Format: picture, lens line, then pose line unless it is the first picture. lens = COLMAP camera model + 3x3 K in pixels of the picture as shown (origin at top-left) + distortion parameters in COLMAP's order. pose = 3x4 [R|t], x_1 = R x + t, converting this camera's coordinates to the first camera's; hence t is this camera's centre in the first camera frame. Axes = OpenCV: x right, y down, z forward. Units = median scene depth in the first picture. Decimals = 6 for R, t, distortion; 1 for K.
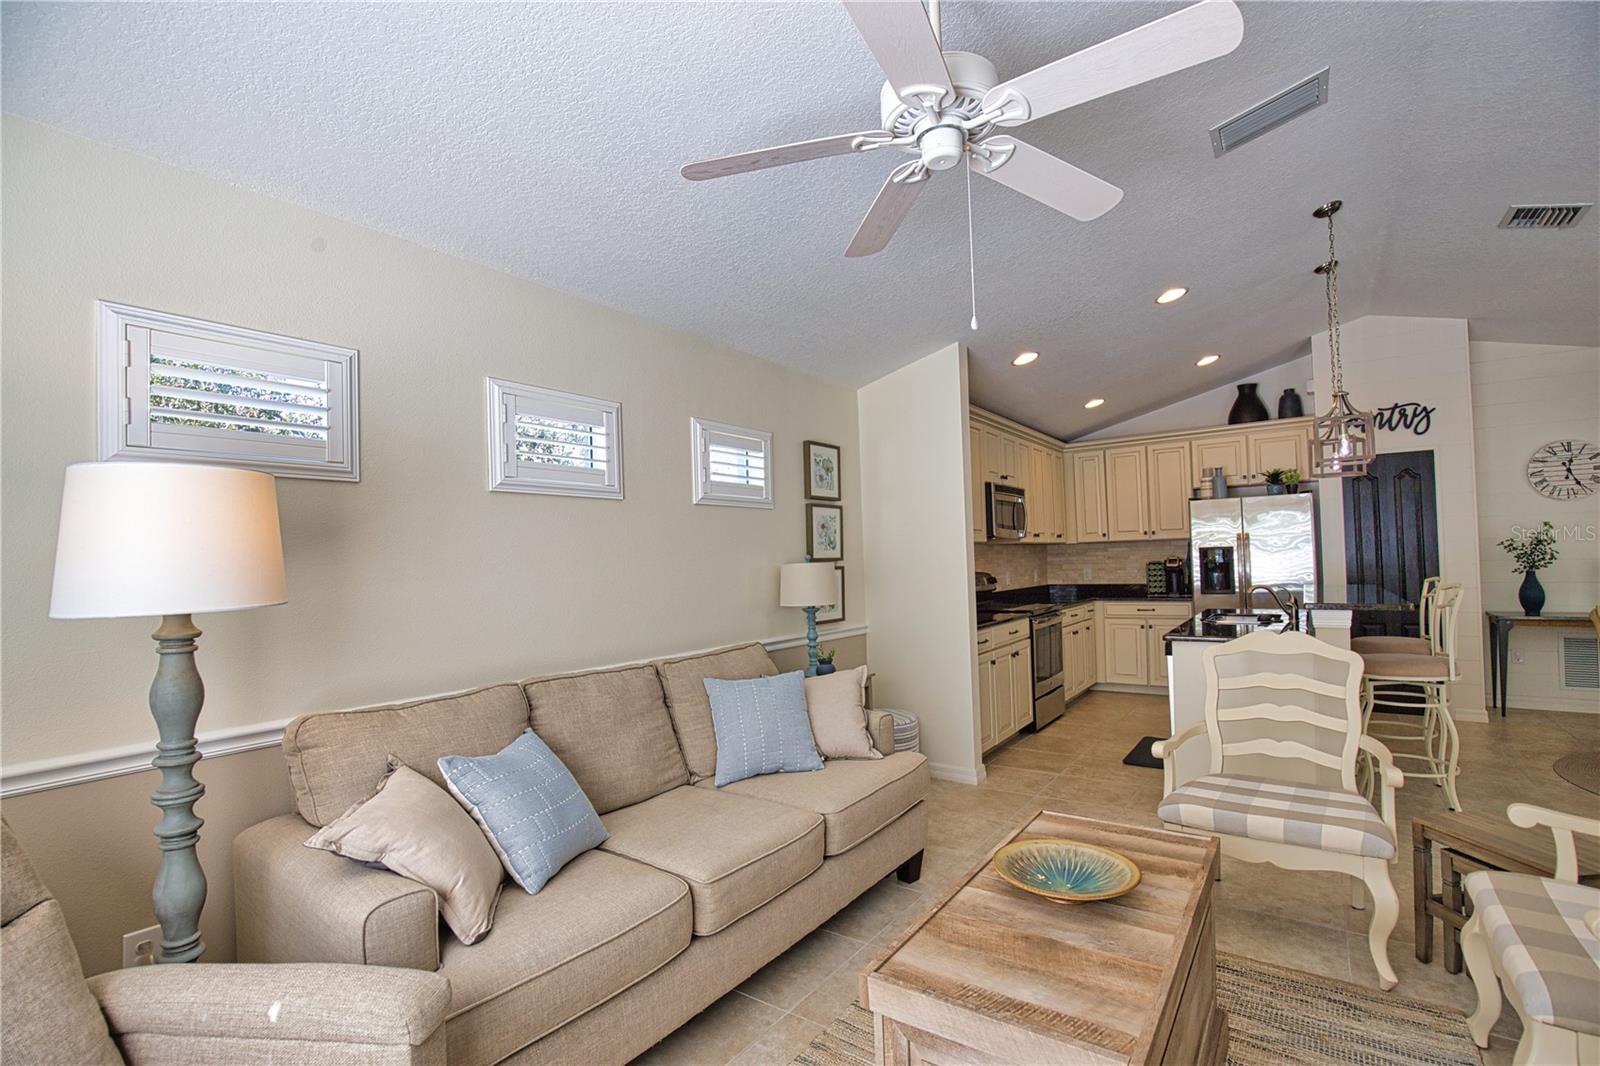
lens RADIAL K [[725.8, 0, 805.2], [0, 725.8, 545.4], [0, 0, 1]] dist [-0.038611, 0.006753]
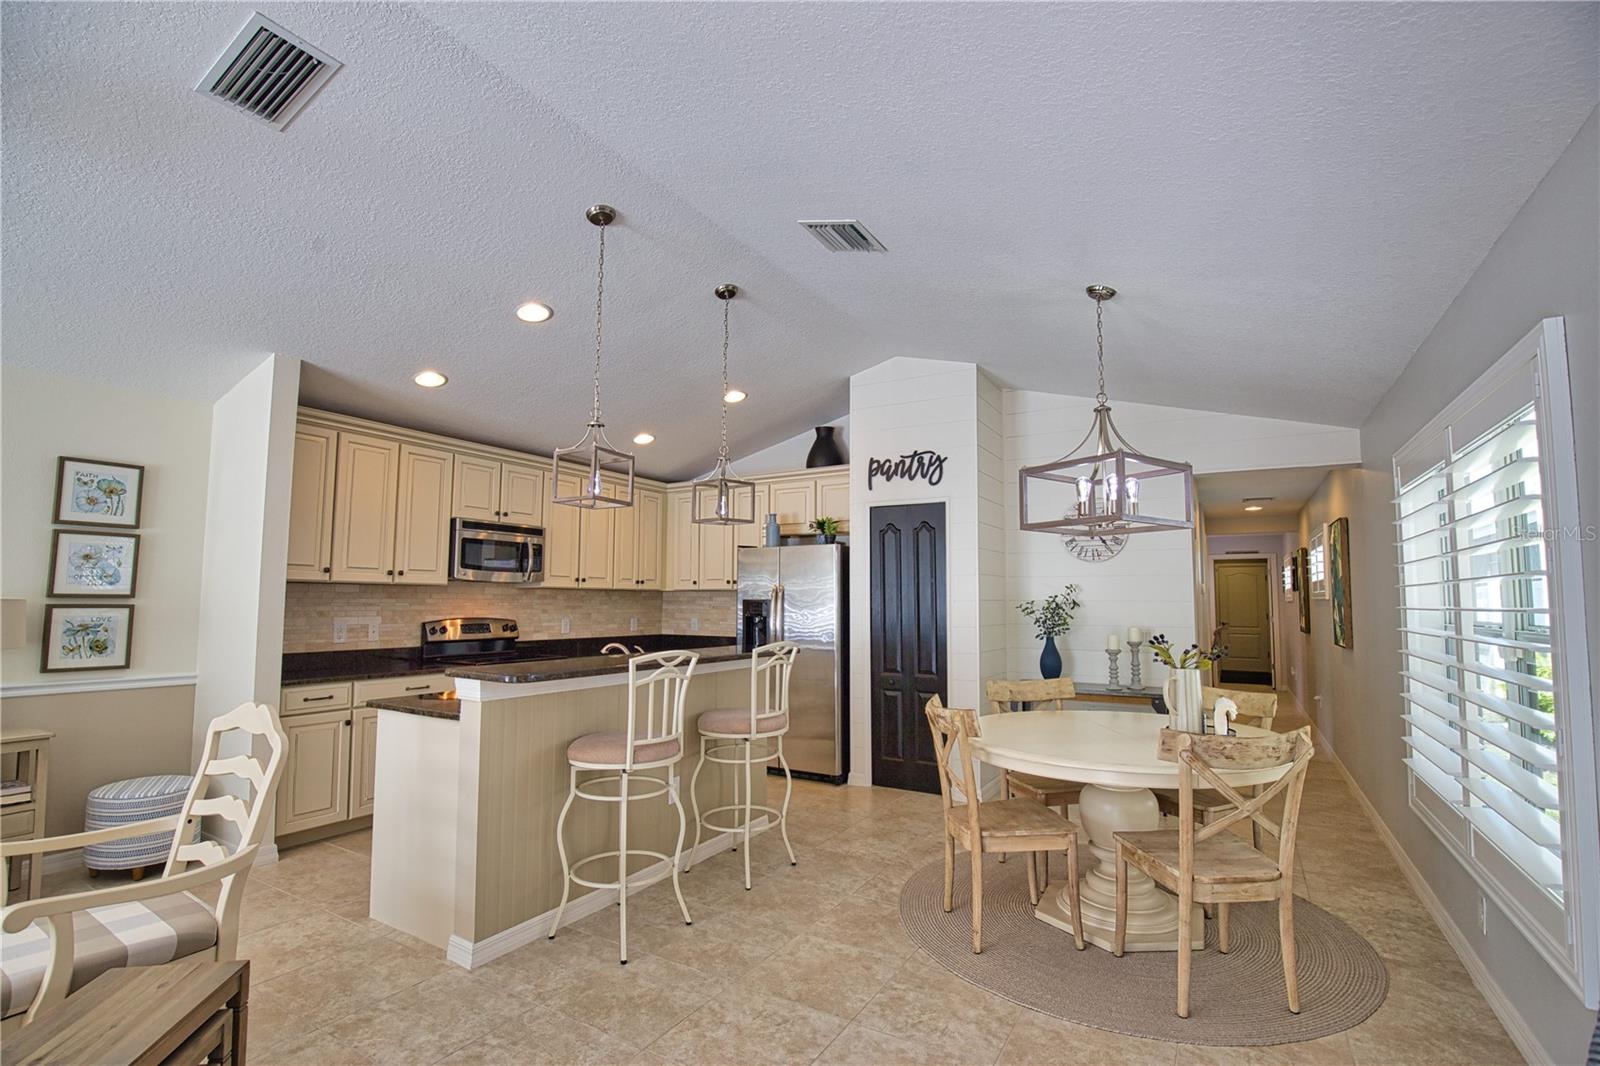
lens RADIAL K [[725.8, 0, 805.2], [0, 725.8, 545.4], [0, 0, 1]] dist [-0.038611, 0.006753]
pose [[0.995376, 0.040623, 0.087045, 0.614181], [-0.035631, 0.997671, -0.058157, -0.016967], [-0.089205, 0.054787, 0.994505, 0.076700]]
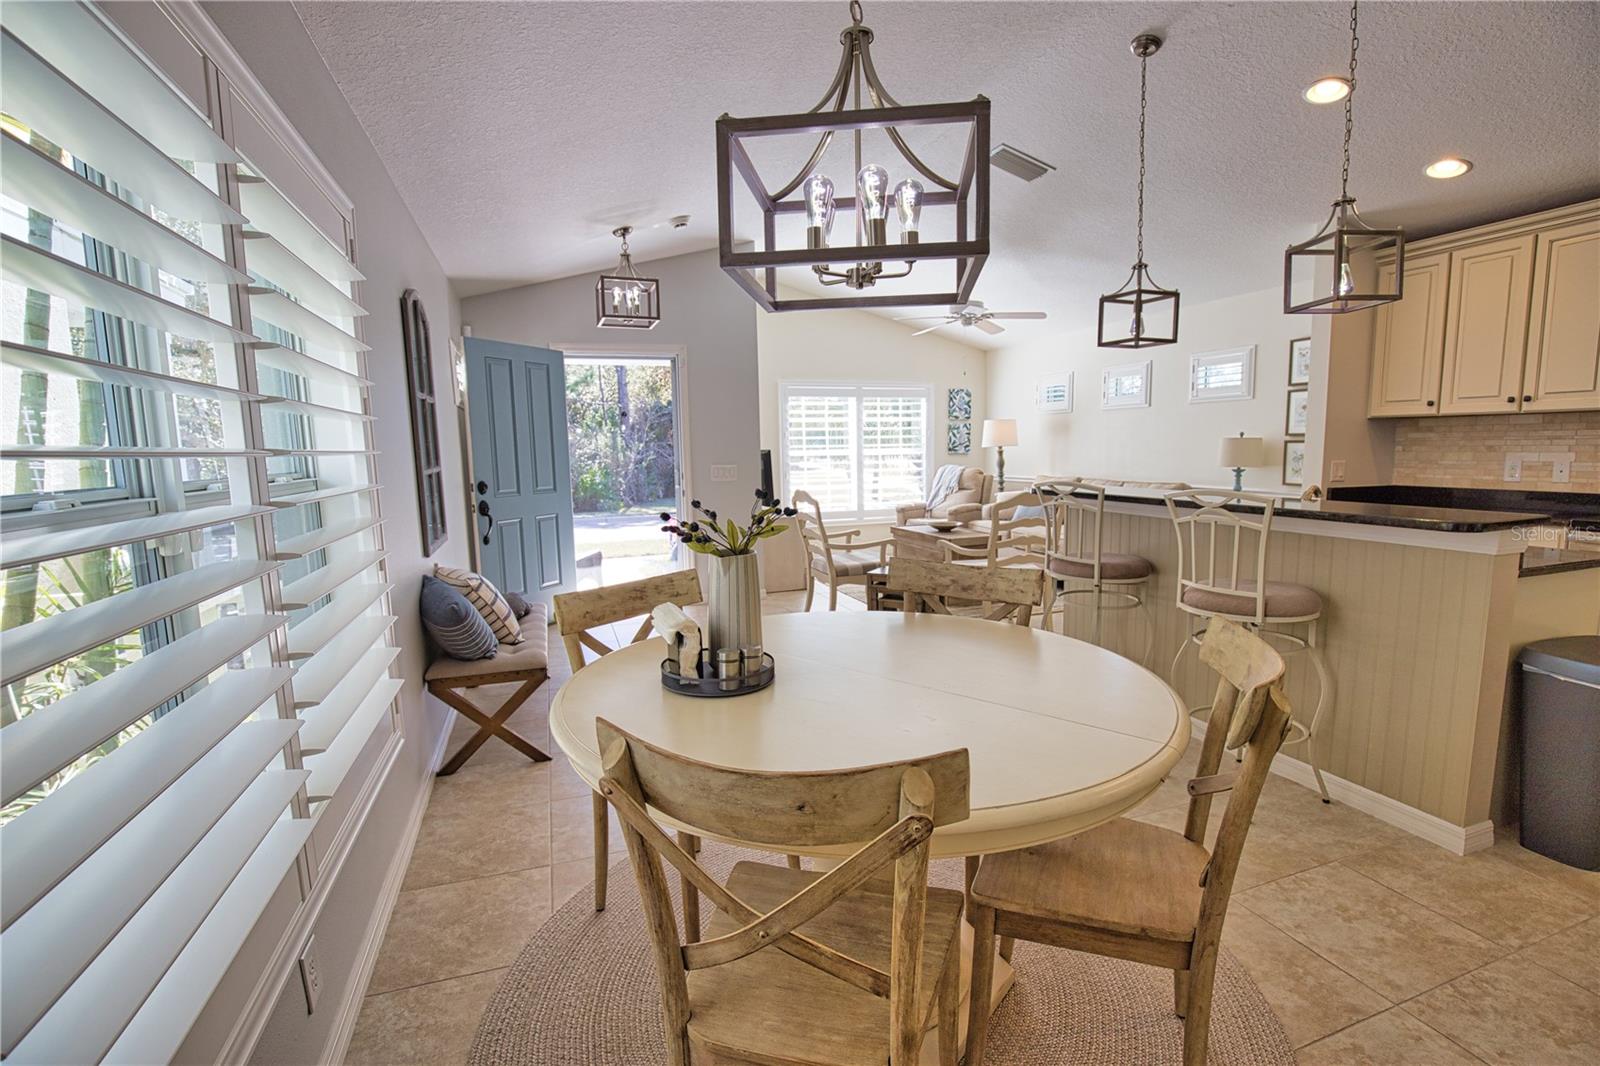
lens RADIAL K [[730.9, 0, 807.8], [0, 730.9, 538.2], [0, 0, 1]] dist [-0.031884, 0.005660]
pose [[-0.571963, 0.142115, -0.807875, 1.175678], [0.052035, 0.989180, 0.137168, -0.013871], [0.818627, 0.036417, -0.573169, 0.786258]]
